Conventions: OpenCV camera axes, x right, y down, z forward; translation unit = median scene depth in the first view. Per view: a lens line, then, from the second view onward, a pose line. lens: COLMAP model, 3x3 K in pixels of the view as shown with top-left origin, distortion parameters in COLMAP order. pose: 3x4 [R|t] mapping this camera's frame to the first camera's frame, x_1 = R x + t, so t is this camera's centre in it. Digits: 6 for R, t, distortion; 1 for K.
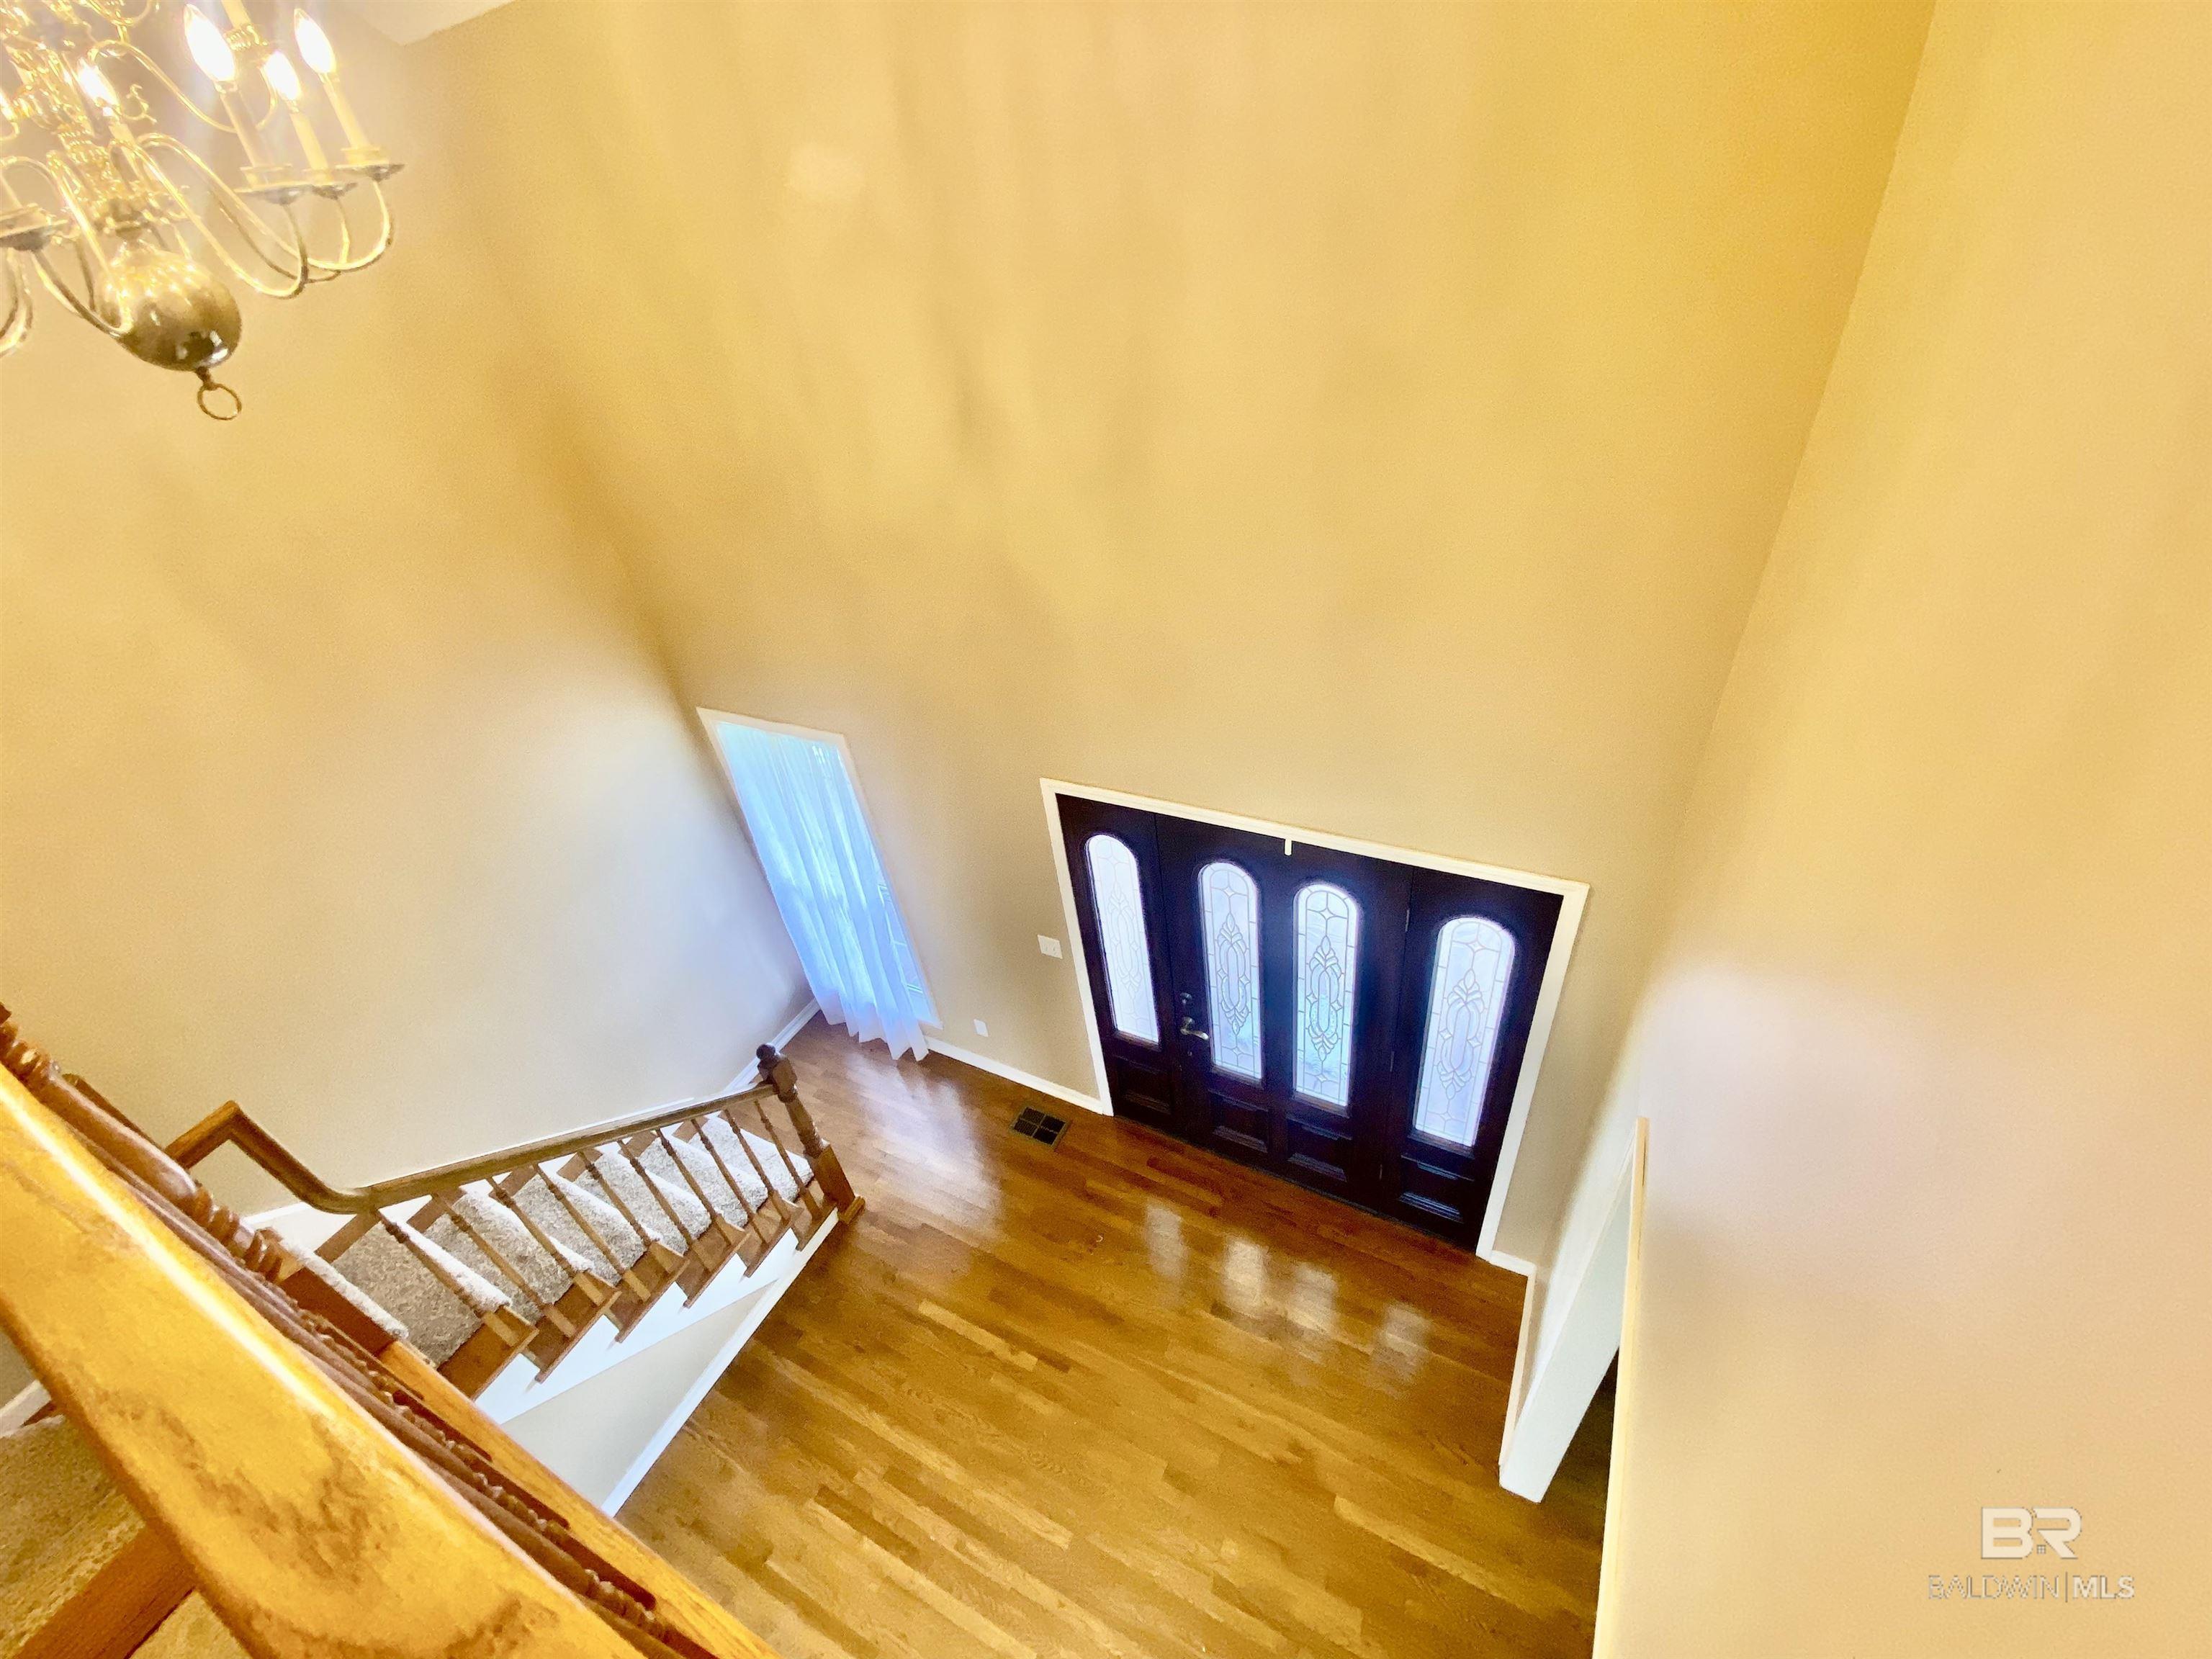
lens RADIAL K [[902.0, 0, 1103.1], [0, 902.0, 821.6], [0, 0, 1]] dist [0.015640, -0.020097]
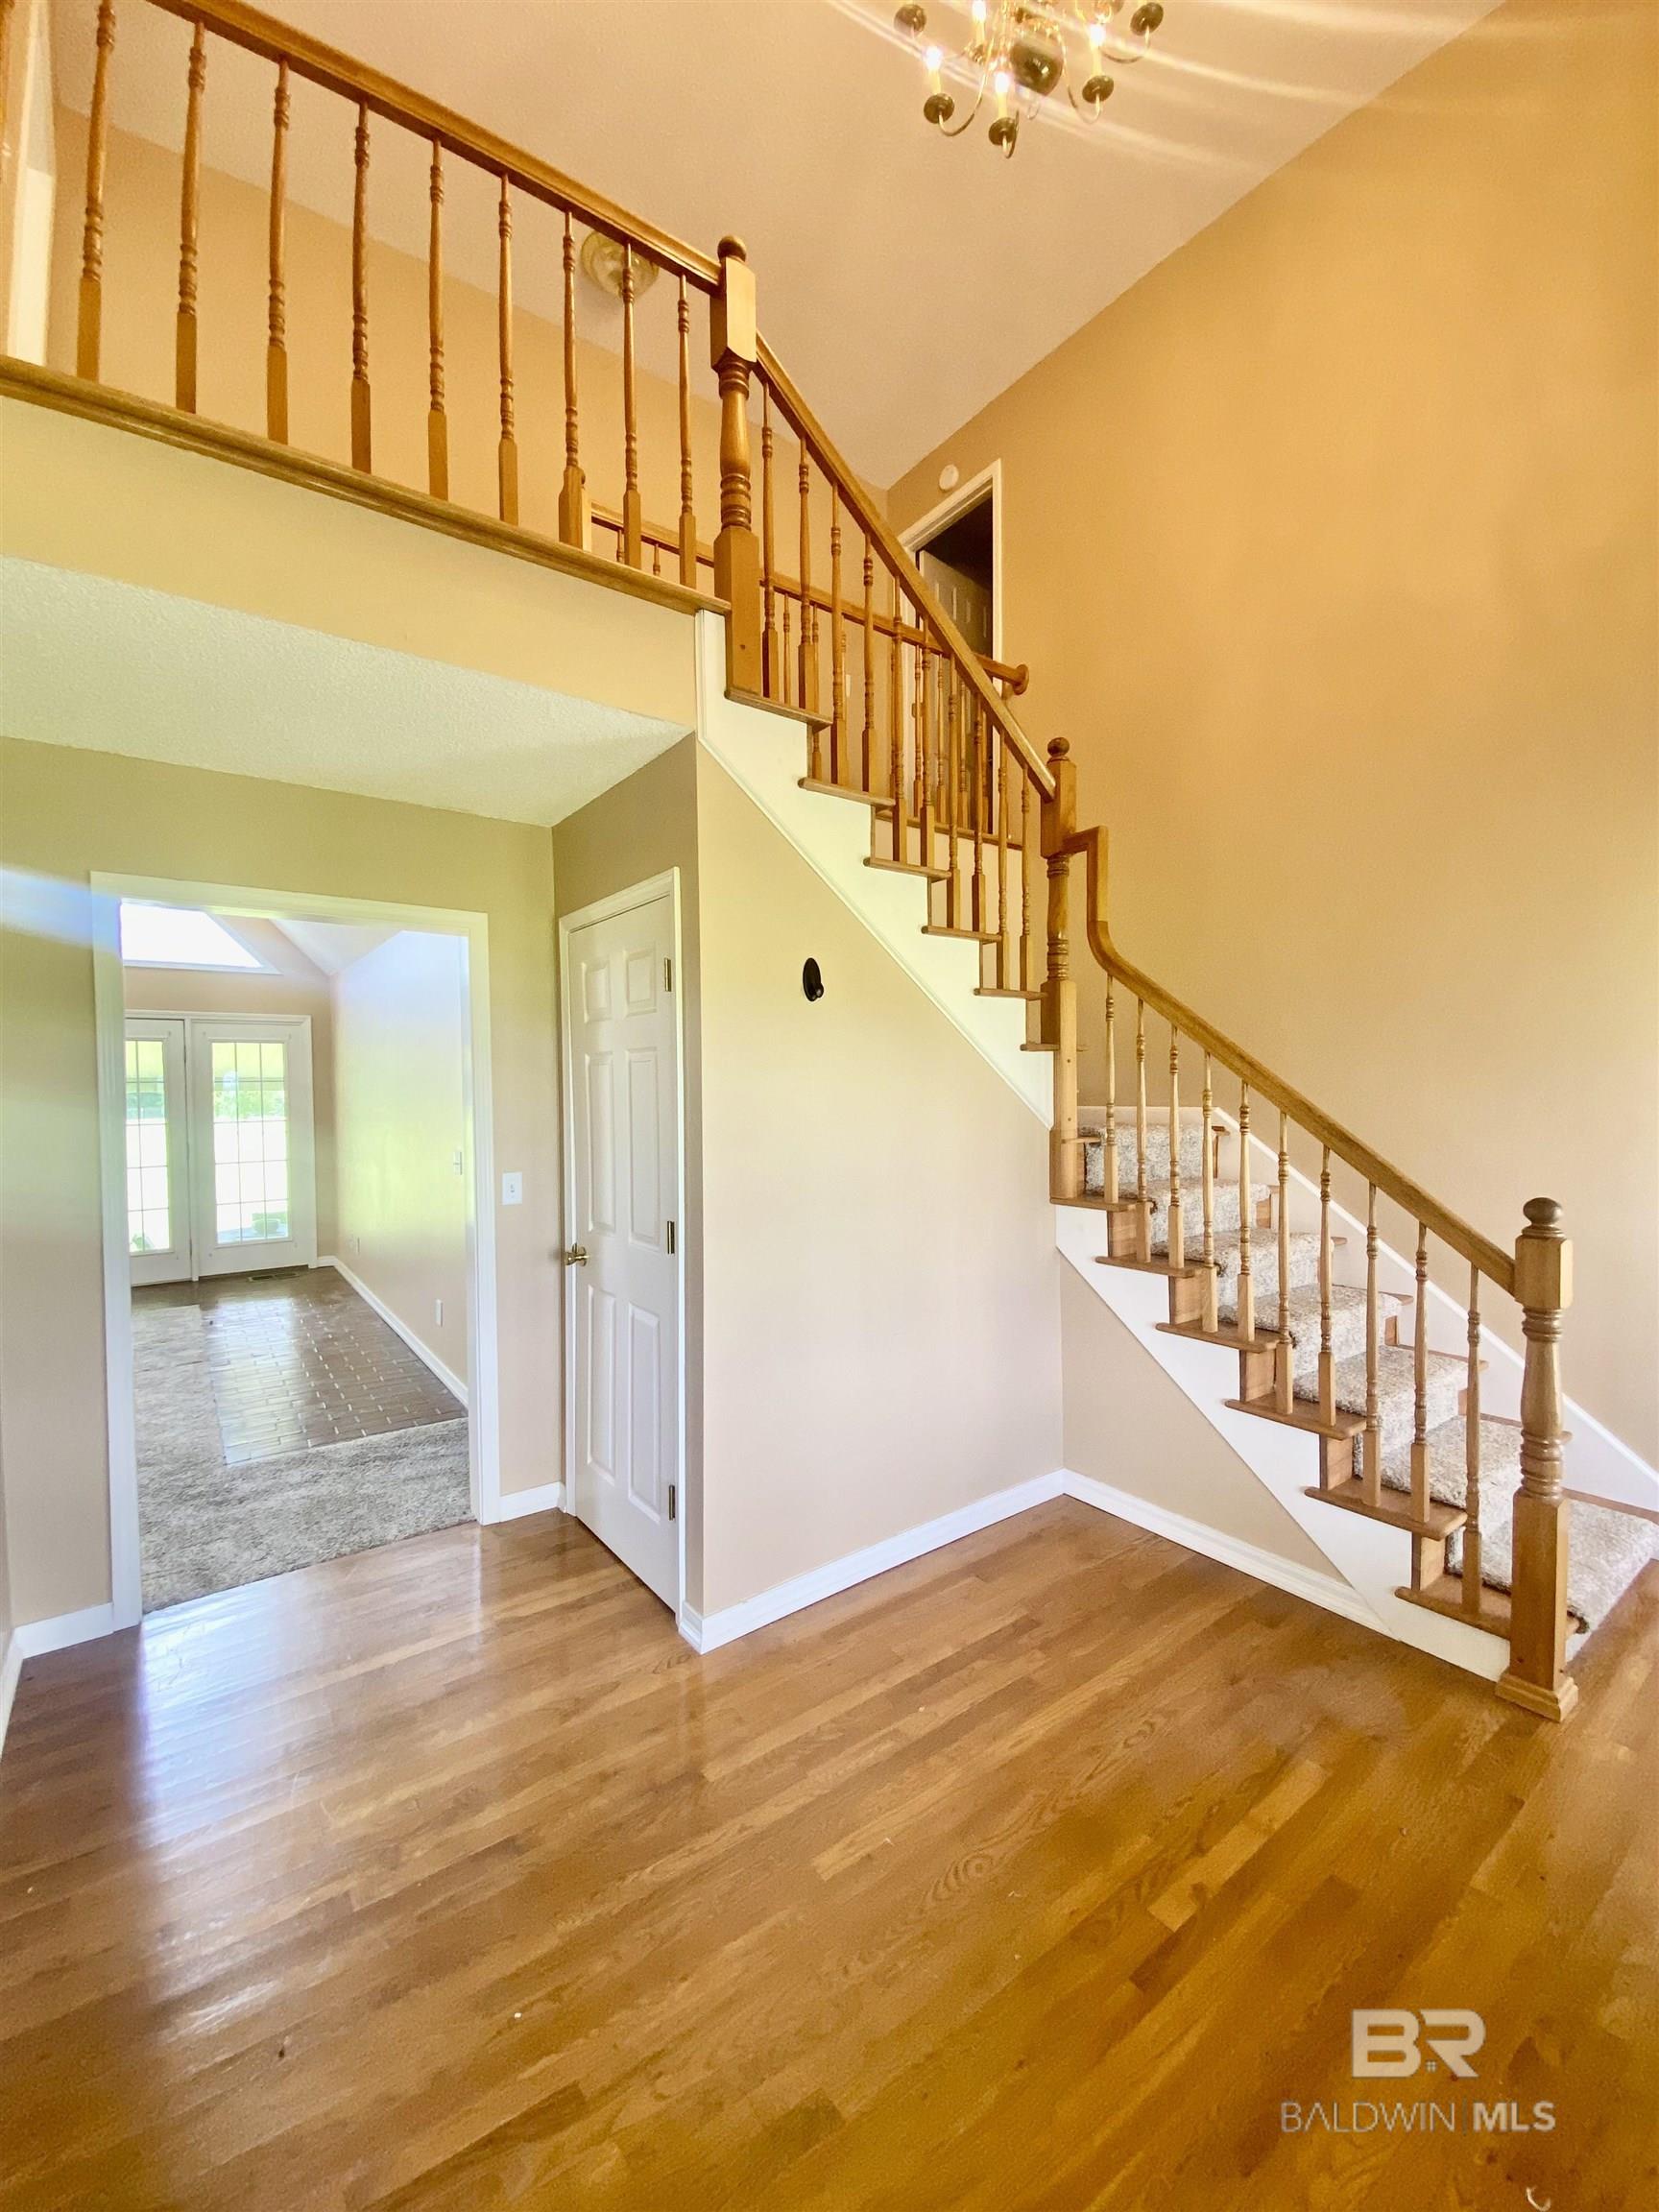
lens RADIAL K [[902.0, 0, 825.9], [0, 902.0, 1090.7], [0, 0, 1]] dist [0.015640, -0.020097]
pose [[-0.443414, 0.112025, -0.889289, 0.343756], [-0.480447, 0.807877, 0.341328, 0.228292], [0.756673, 0.578606, -0.304402, 0.826863]]
